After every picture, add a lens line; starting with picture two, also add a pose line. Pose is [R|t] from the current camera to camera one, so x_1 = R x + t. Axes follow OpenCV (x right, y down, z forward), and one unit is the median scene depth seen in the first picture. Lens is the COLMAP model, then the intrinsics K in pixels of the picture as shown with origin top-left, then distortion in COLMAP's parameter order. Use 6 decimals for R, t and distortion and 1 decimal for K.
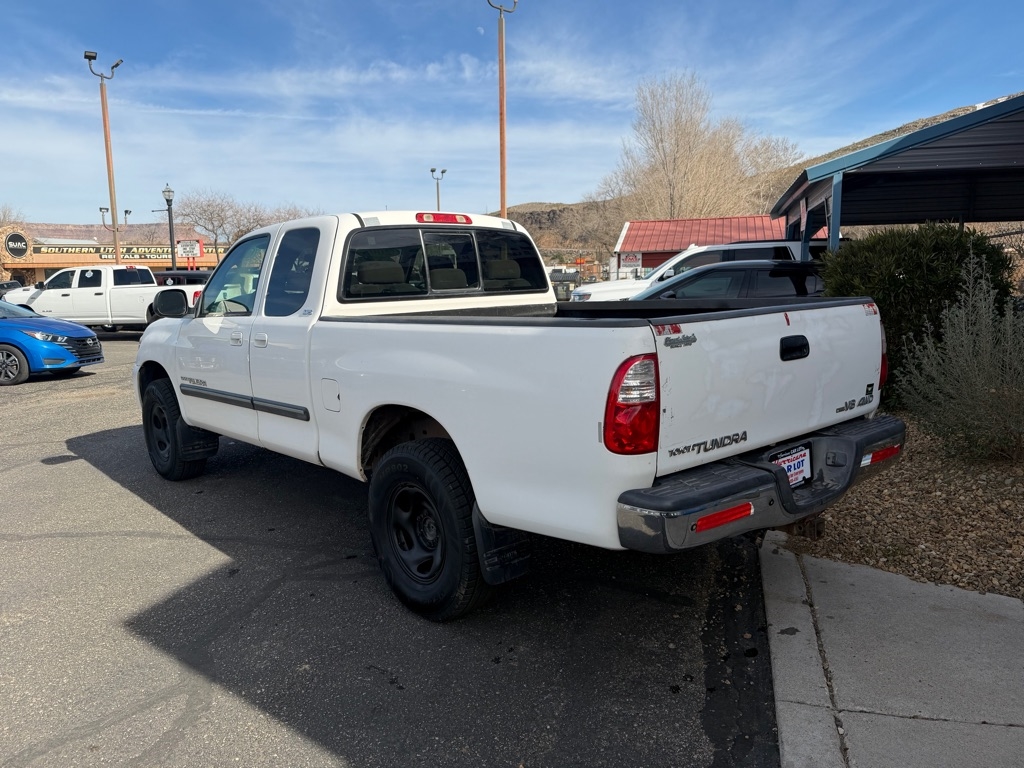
lens RADIAL K [[759.1, 0, 507.6], [0, 759.1, 383.3], [0, 0, 1]] dist [0.030710, -0.026061]
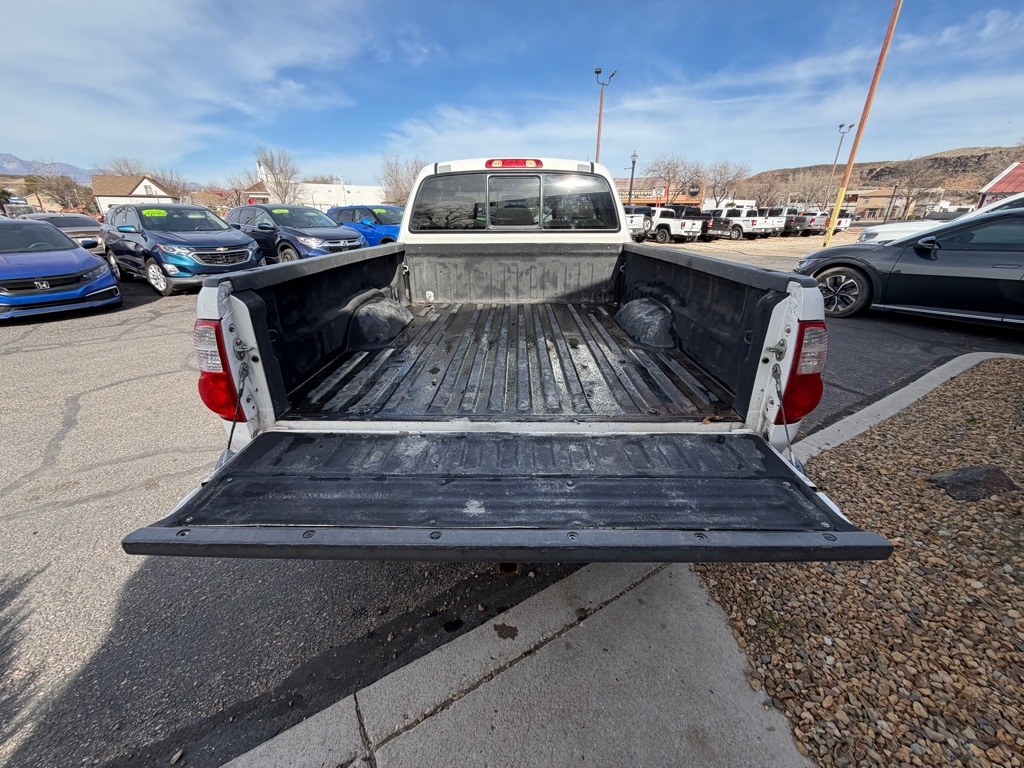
lens RADIAL K [[411.8, 0, 513.1], [0, 411.8, 388.3], [0, 0, 1]] dist [0.002900, -0.000630]
pose [[0.742632, 0.285270, -0.605903, 0.416347], [-0.112937, 0.945127, 0.306560, -0.081900], [0.660108, -0.159233, 0.734100, 0.472634]]
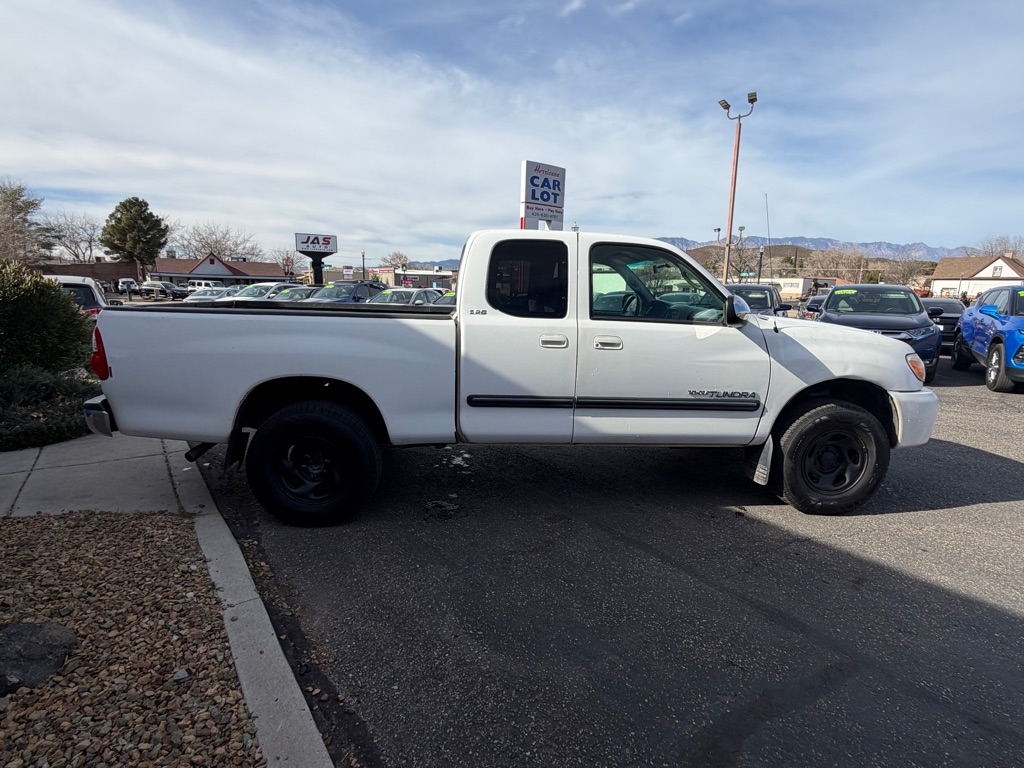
lens RADIAL K [[510.7, 0, 509.1], [0, 510.7, 381.6], [0, 0, 1]] dist [0.001089, -0.000065]
pose [[-0.603363, 0.156011, -0.782058, 0.600570], [-0.111344, 0.954591, 0.276331, -0.240738], [0.789656, 0.253805, -0.558594, 1.623933]]
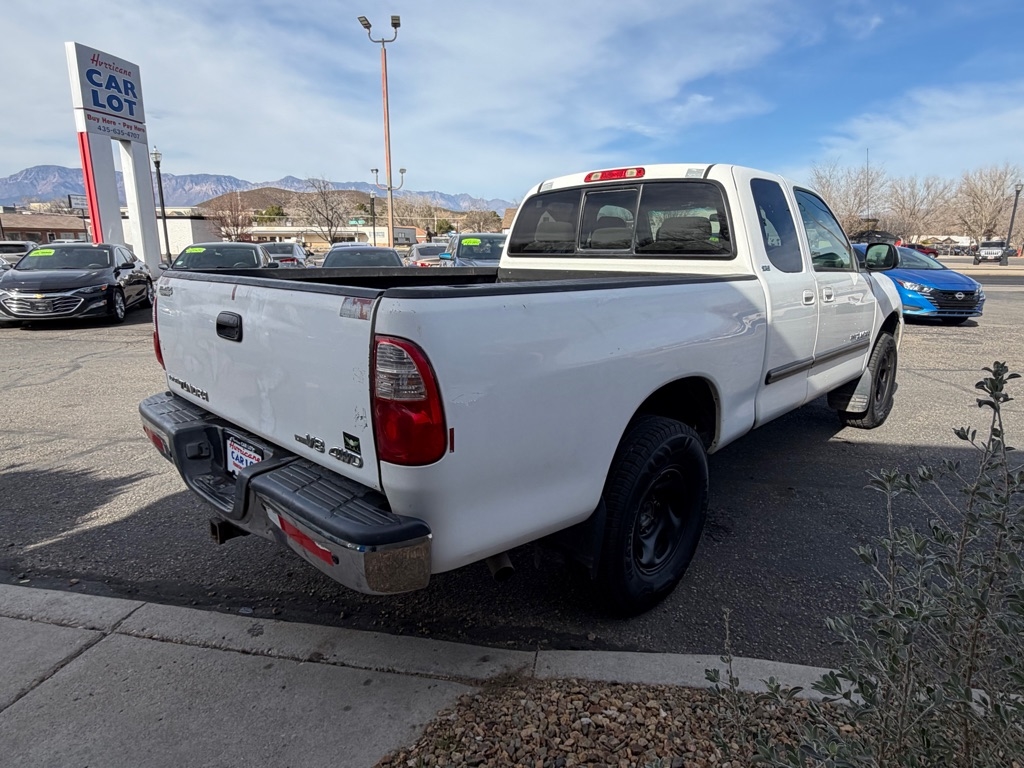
lens RADIAL K [[598.0, 0, 514.8], [0, 598.0, 386.2], [0, 0, 1]] dist [-0.012769, 0.004398]
pose [[0.086374, 0.254037, -0.963330, 0.710472], [-0.141949, 0.960217, 0.240489, -0.125843], [0.986098, 0.115972, 0.118998, 0.829495]]
